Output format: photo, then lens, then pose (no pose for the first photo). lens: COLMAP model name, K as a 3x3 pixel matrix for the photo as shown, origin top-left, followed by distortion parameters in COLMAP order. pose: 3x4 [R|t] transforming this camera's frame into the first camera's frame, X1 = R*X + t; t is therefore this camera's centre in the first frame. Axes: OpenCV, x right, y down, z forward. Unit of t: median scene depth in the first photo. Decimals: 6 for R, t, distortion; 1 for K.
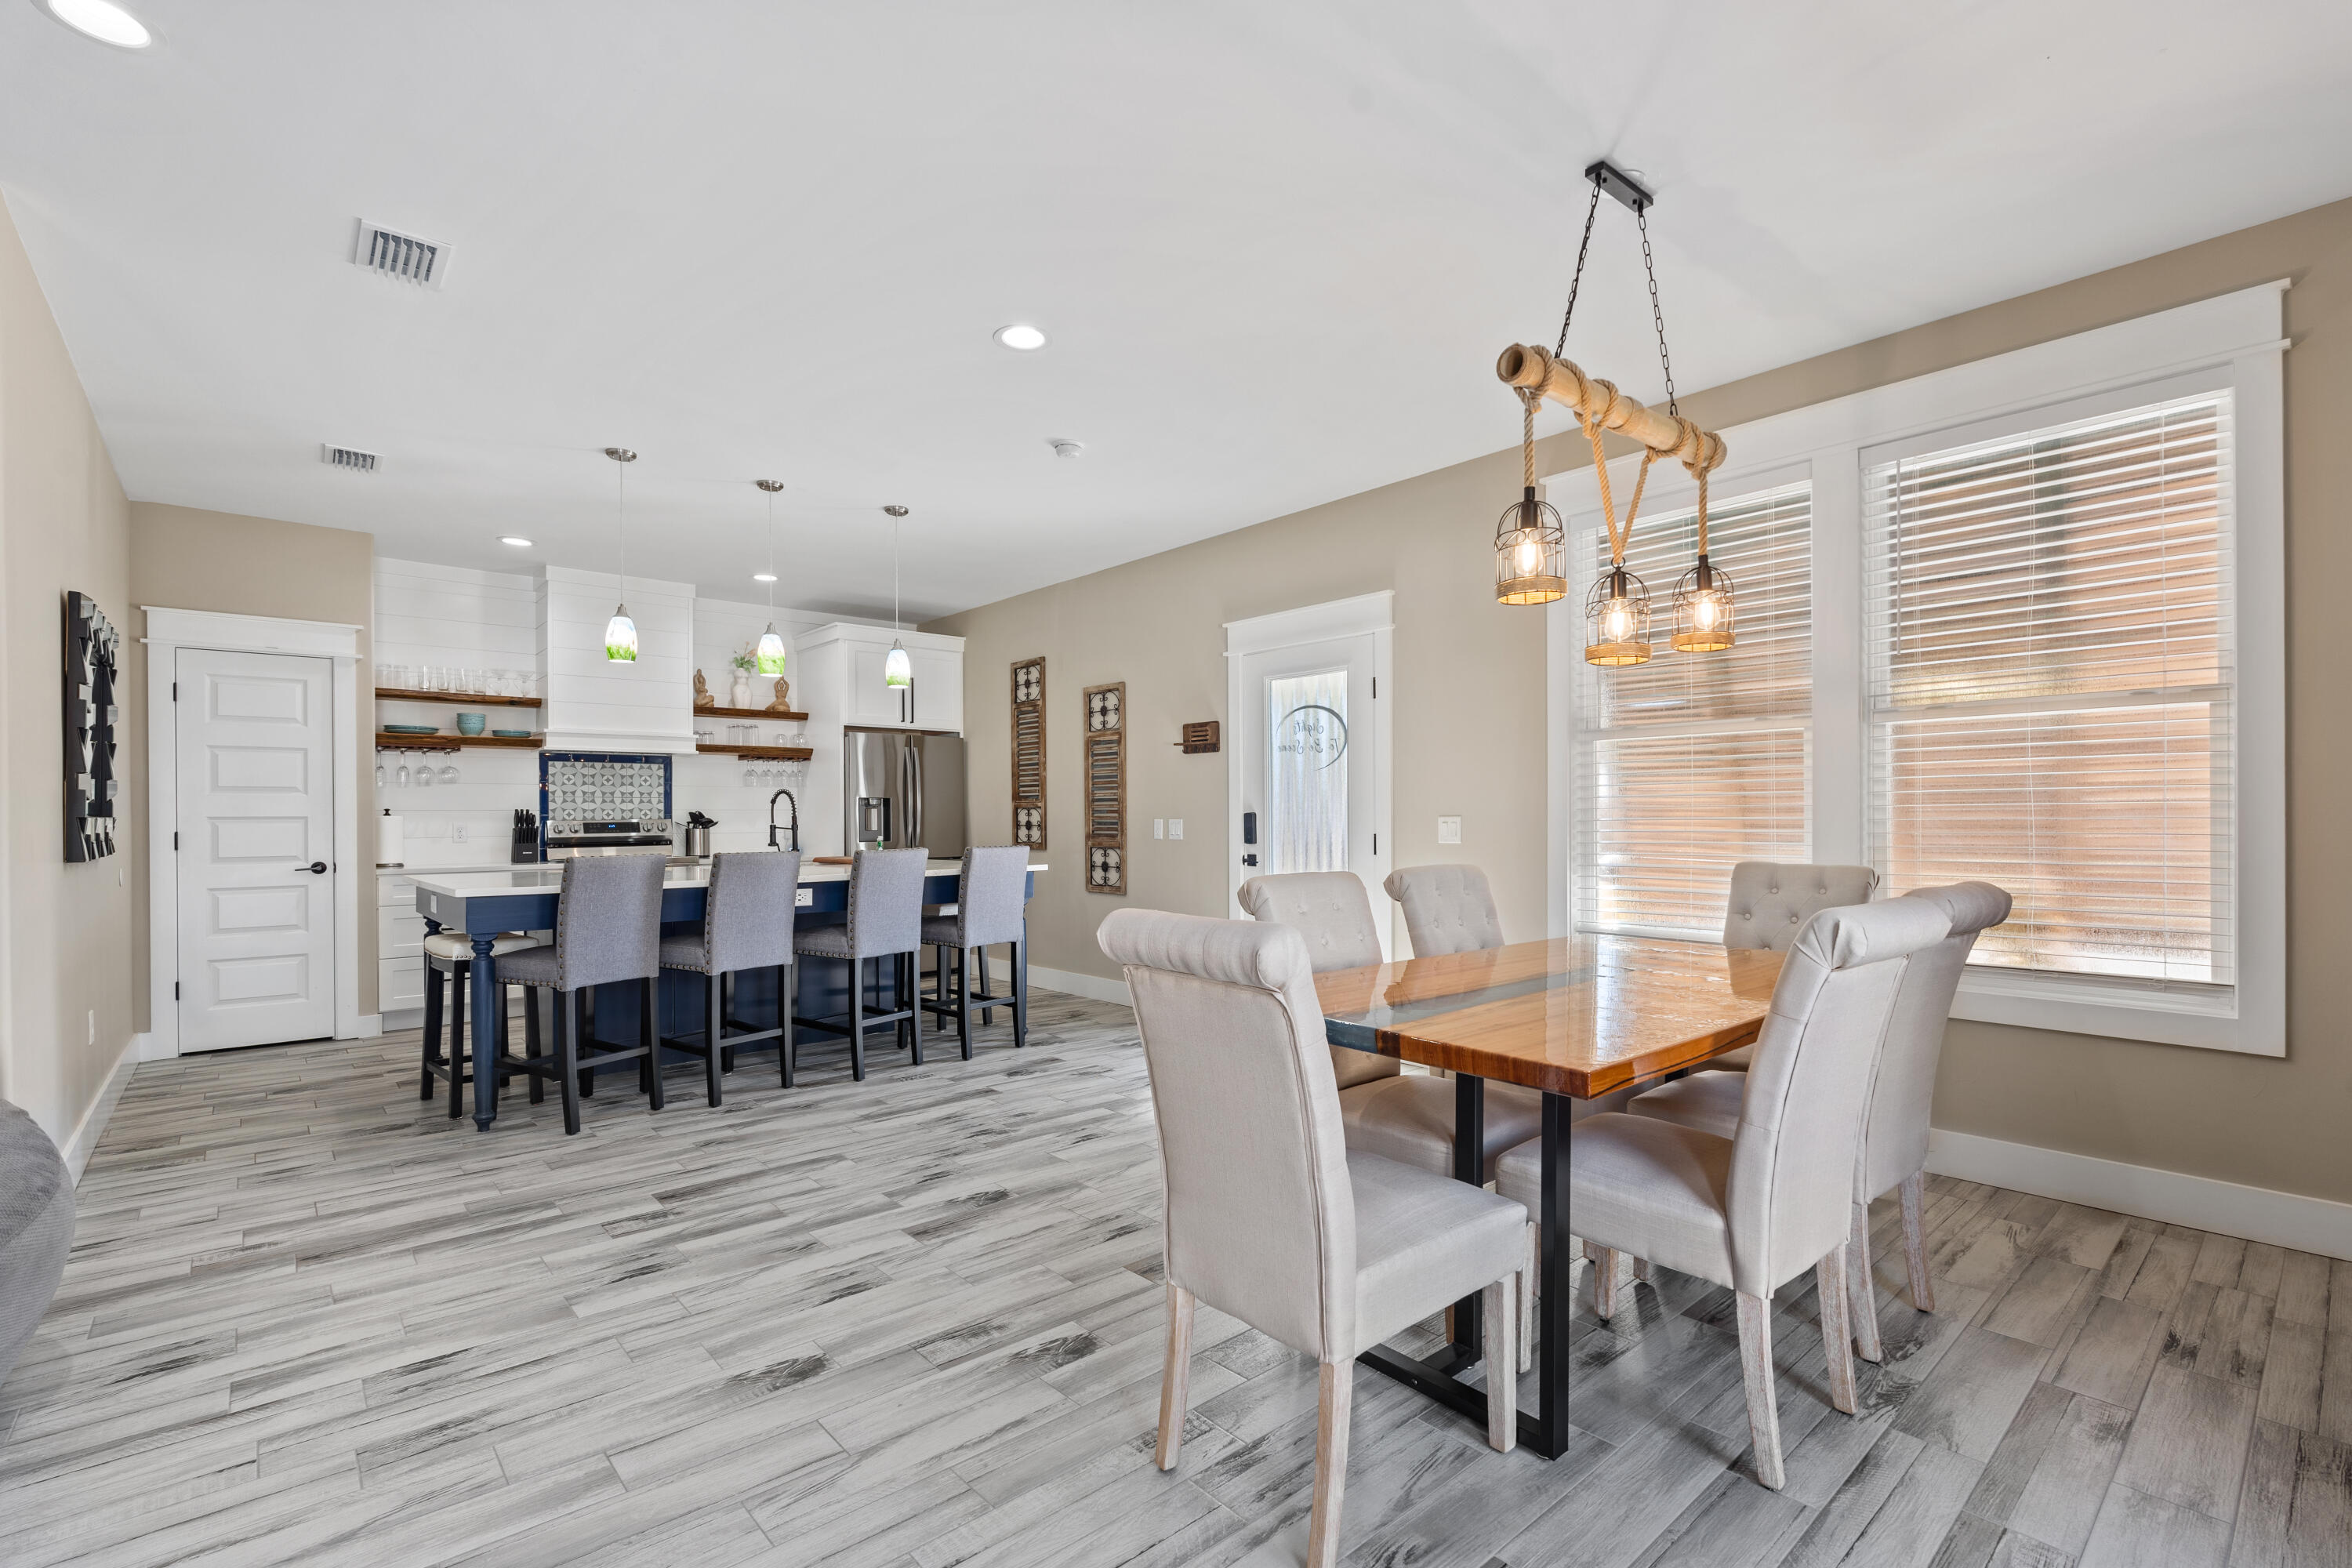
lens RADIAL K [[1056.1, 0, 1176.6], [0, 1056.1, 815.9], [0, 0, 1]] dist [-0.001503, -0.000494]
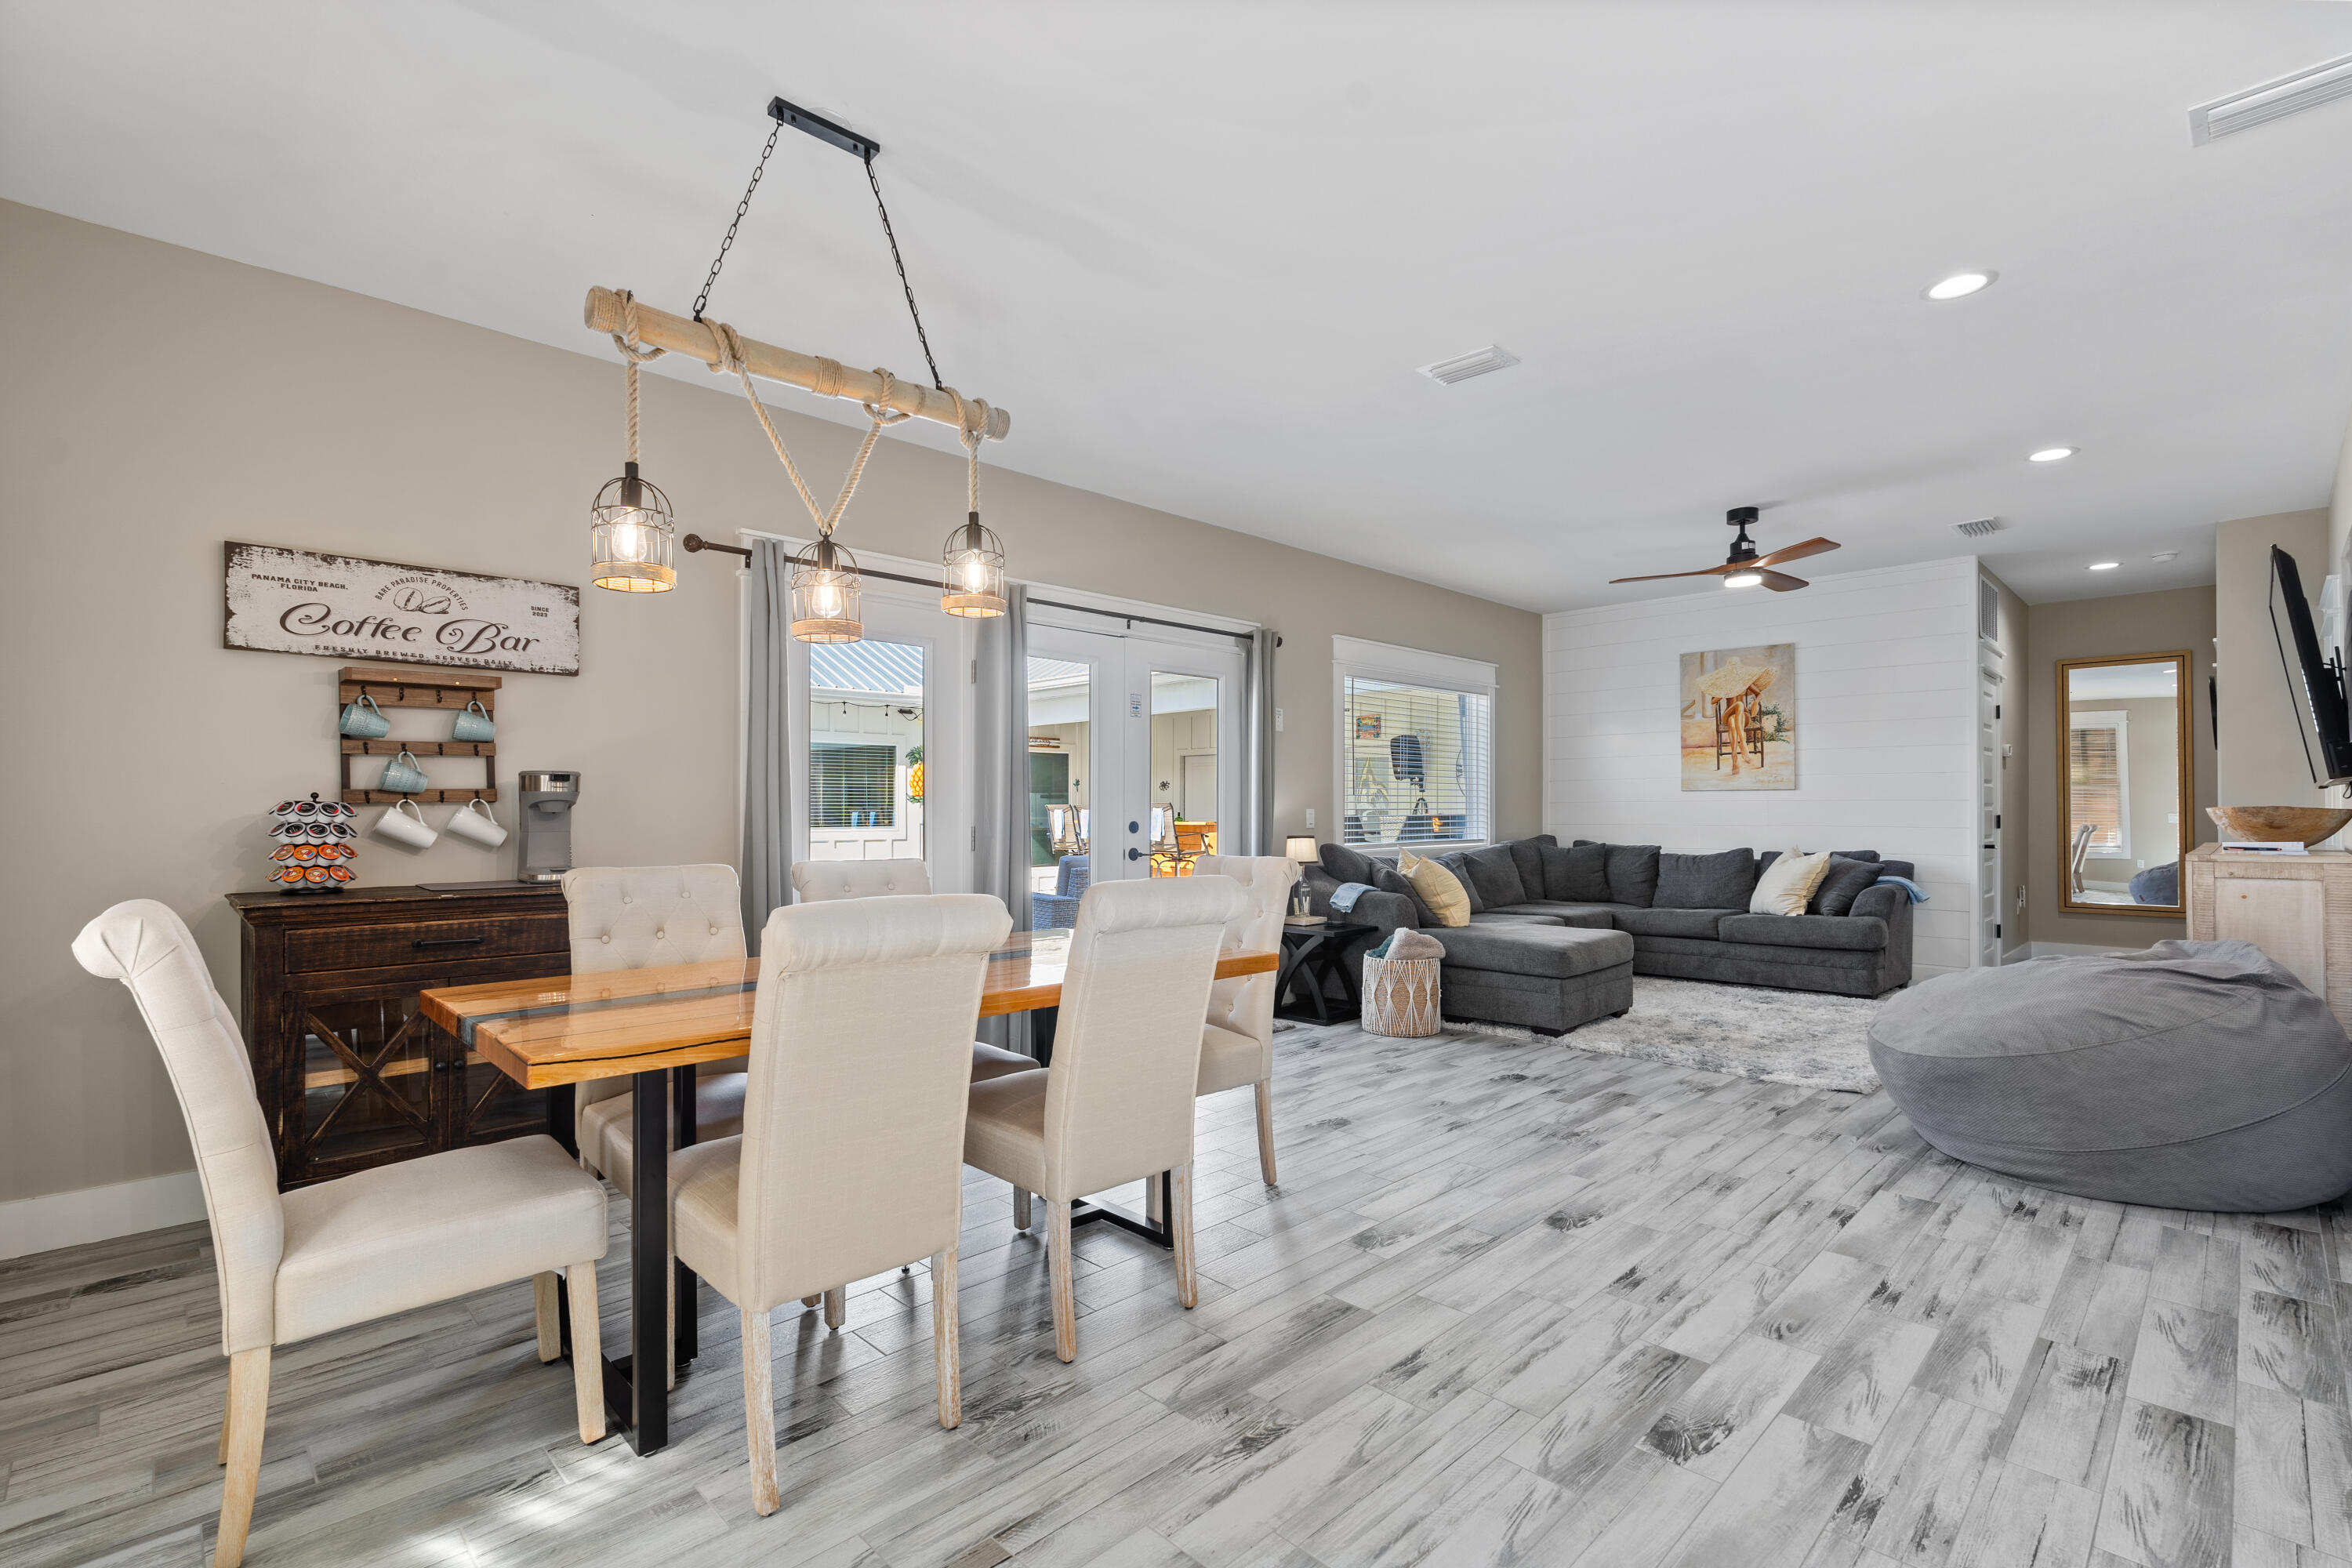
lens RADIAL K [[1064.8, 0, 1172.5], [0, 1064.8, 799.9], [0, 0, 1]] dist [-0.005921, 0.004107]
pose [[-0.998573, 0.006163, -0.053038, 0.069094], [0.006727, 0.999923, -0.010453, 0.001338], [0.052969, -0.010794, -0.998538, 0.793722]]
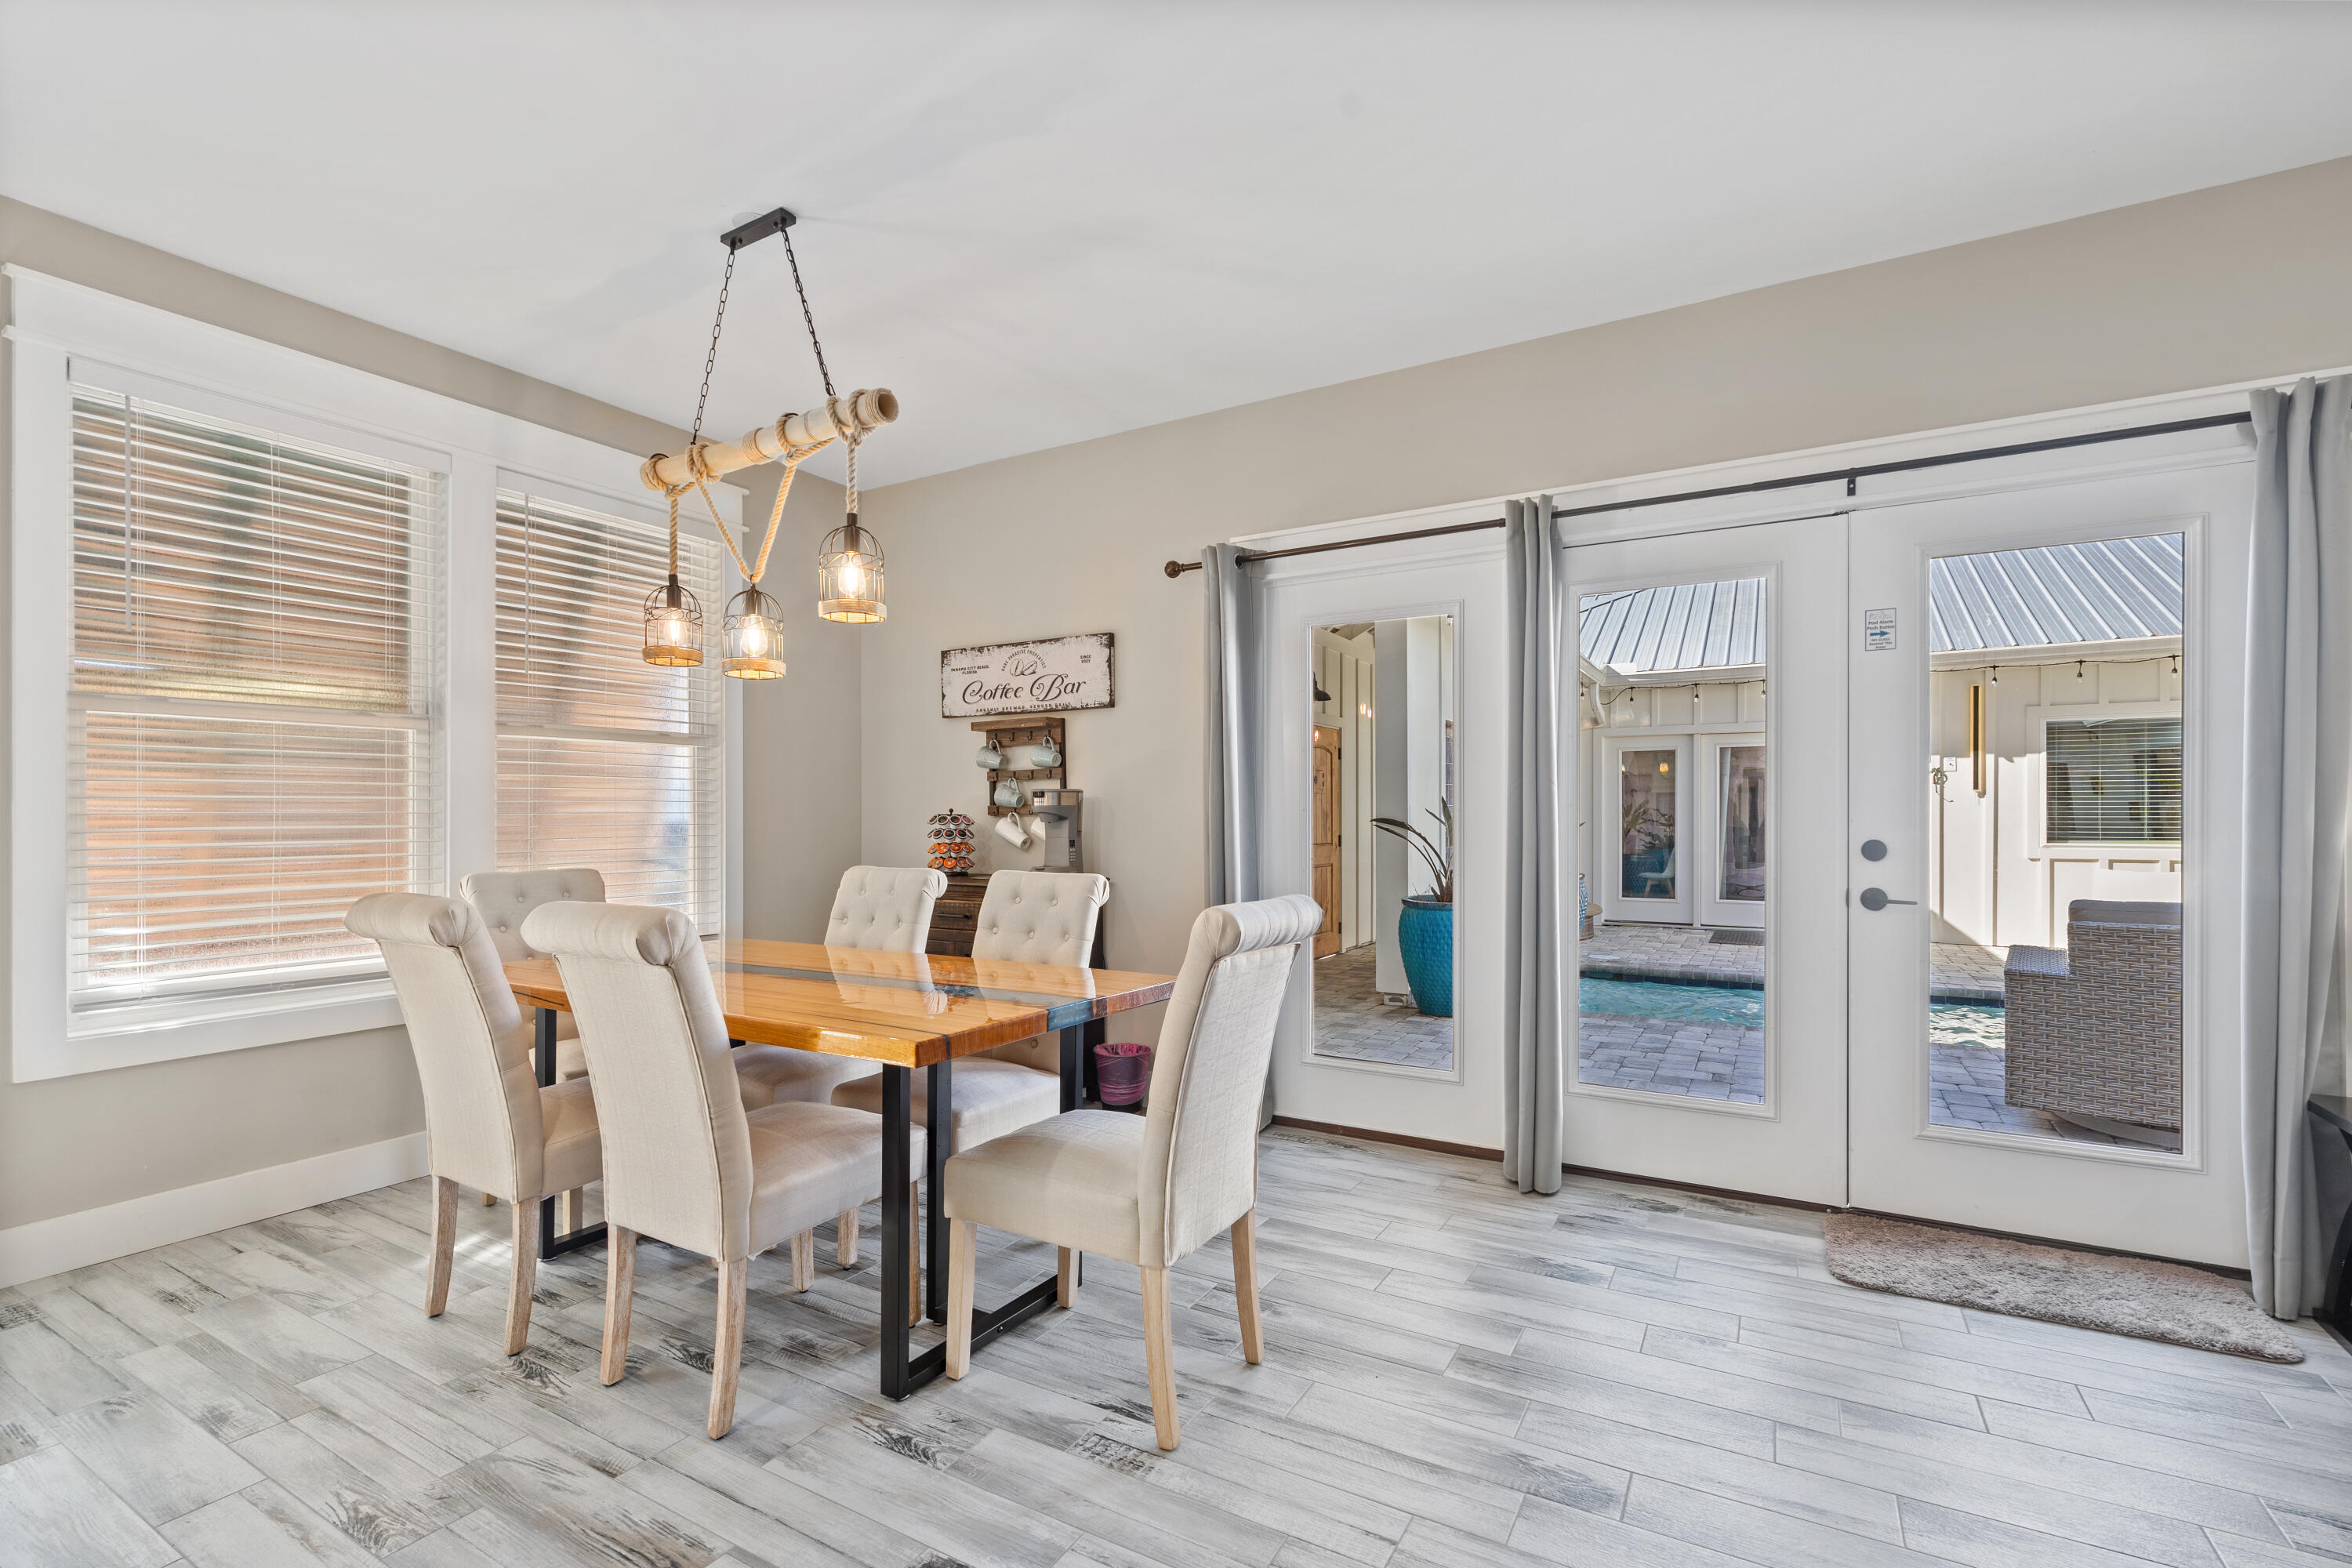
lens RADIAL K [[1043.0, 0, 1170.7], [0, 1043.0, 814.8], [0, 0, 1]] dist [-0.001750, -0.000162]
pose [[-0.311111, 0.009022, 0.950331, -0.286439], [0.003320, 0.999959, -0.008406, 0.001352], [-0.950368, 0.000540, -0.311128, 0.380353]]
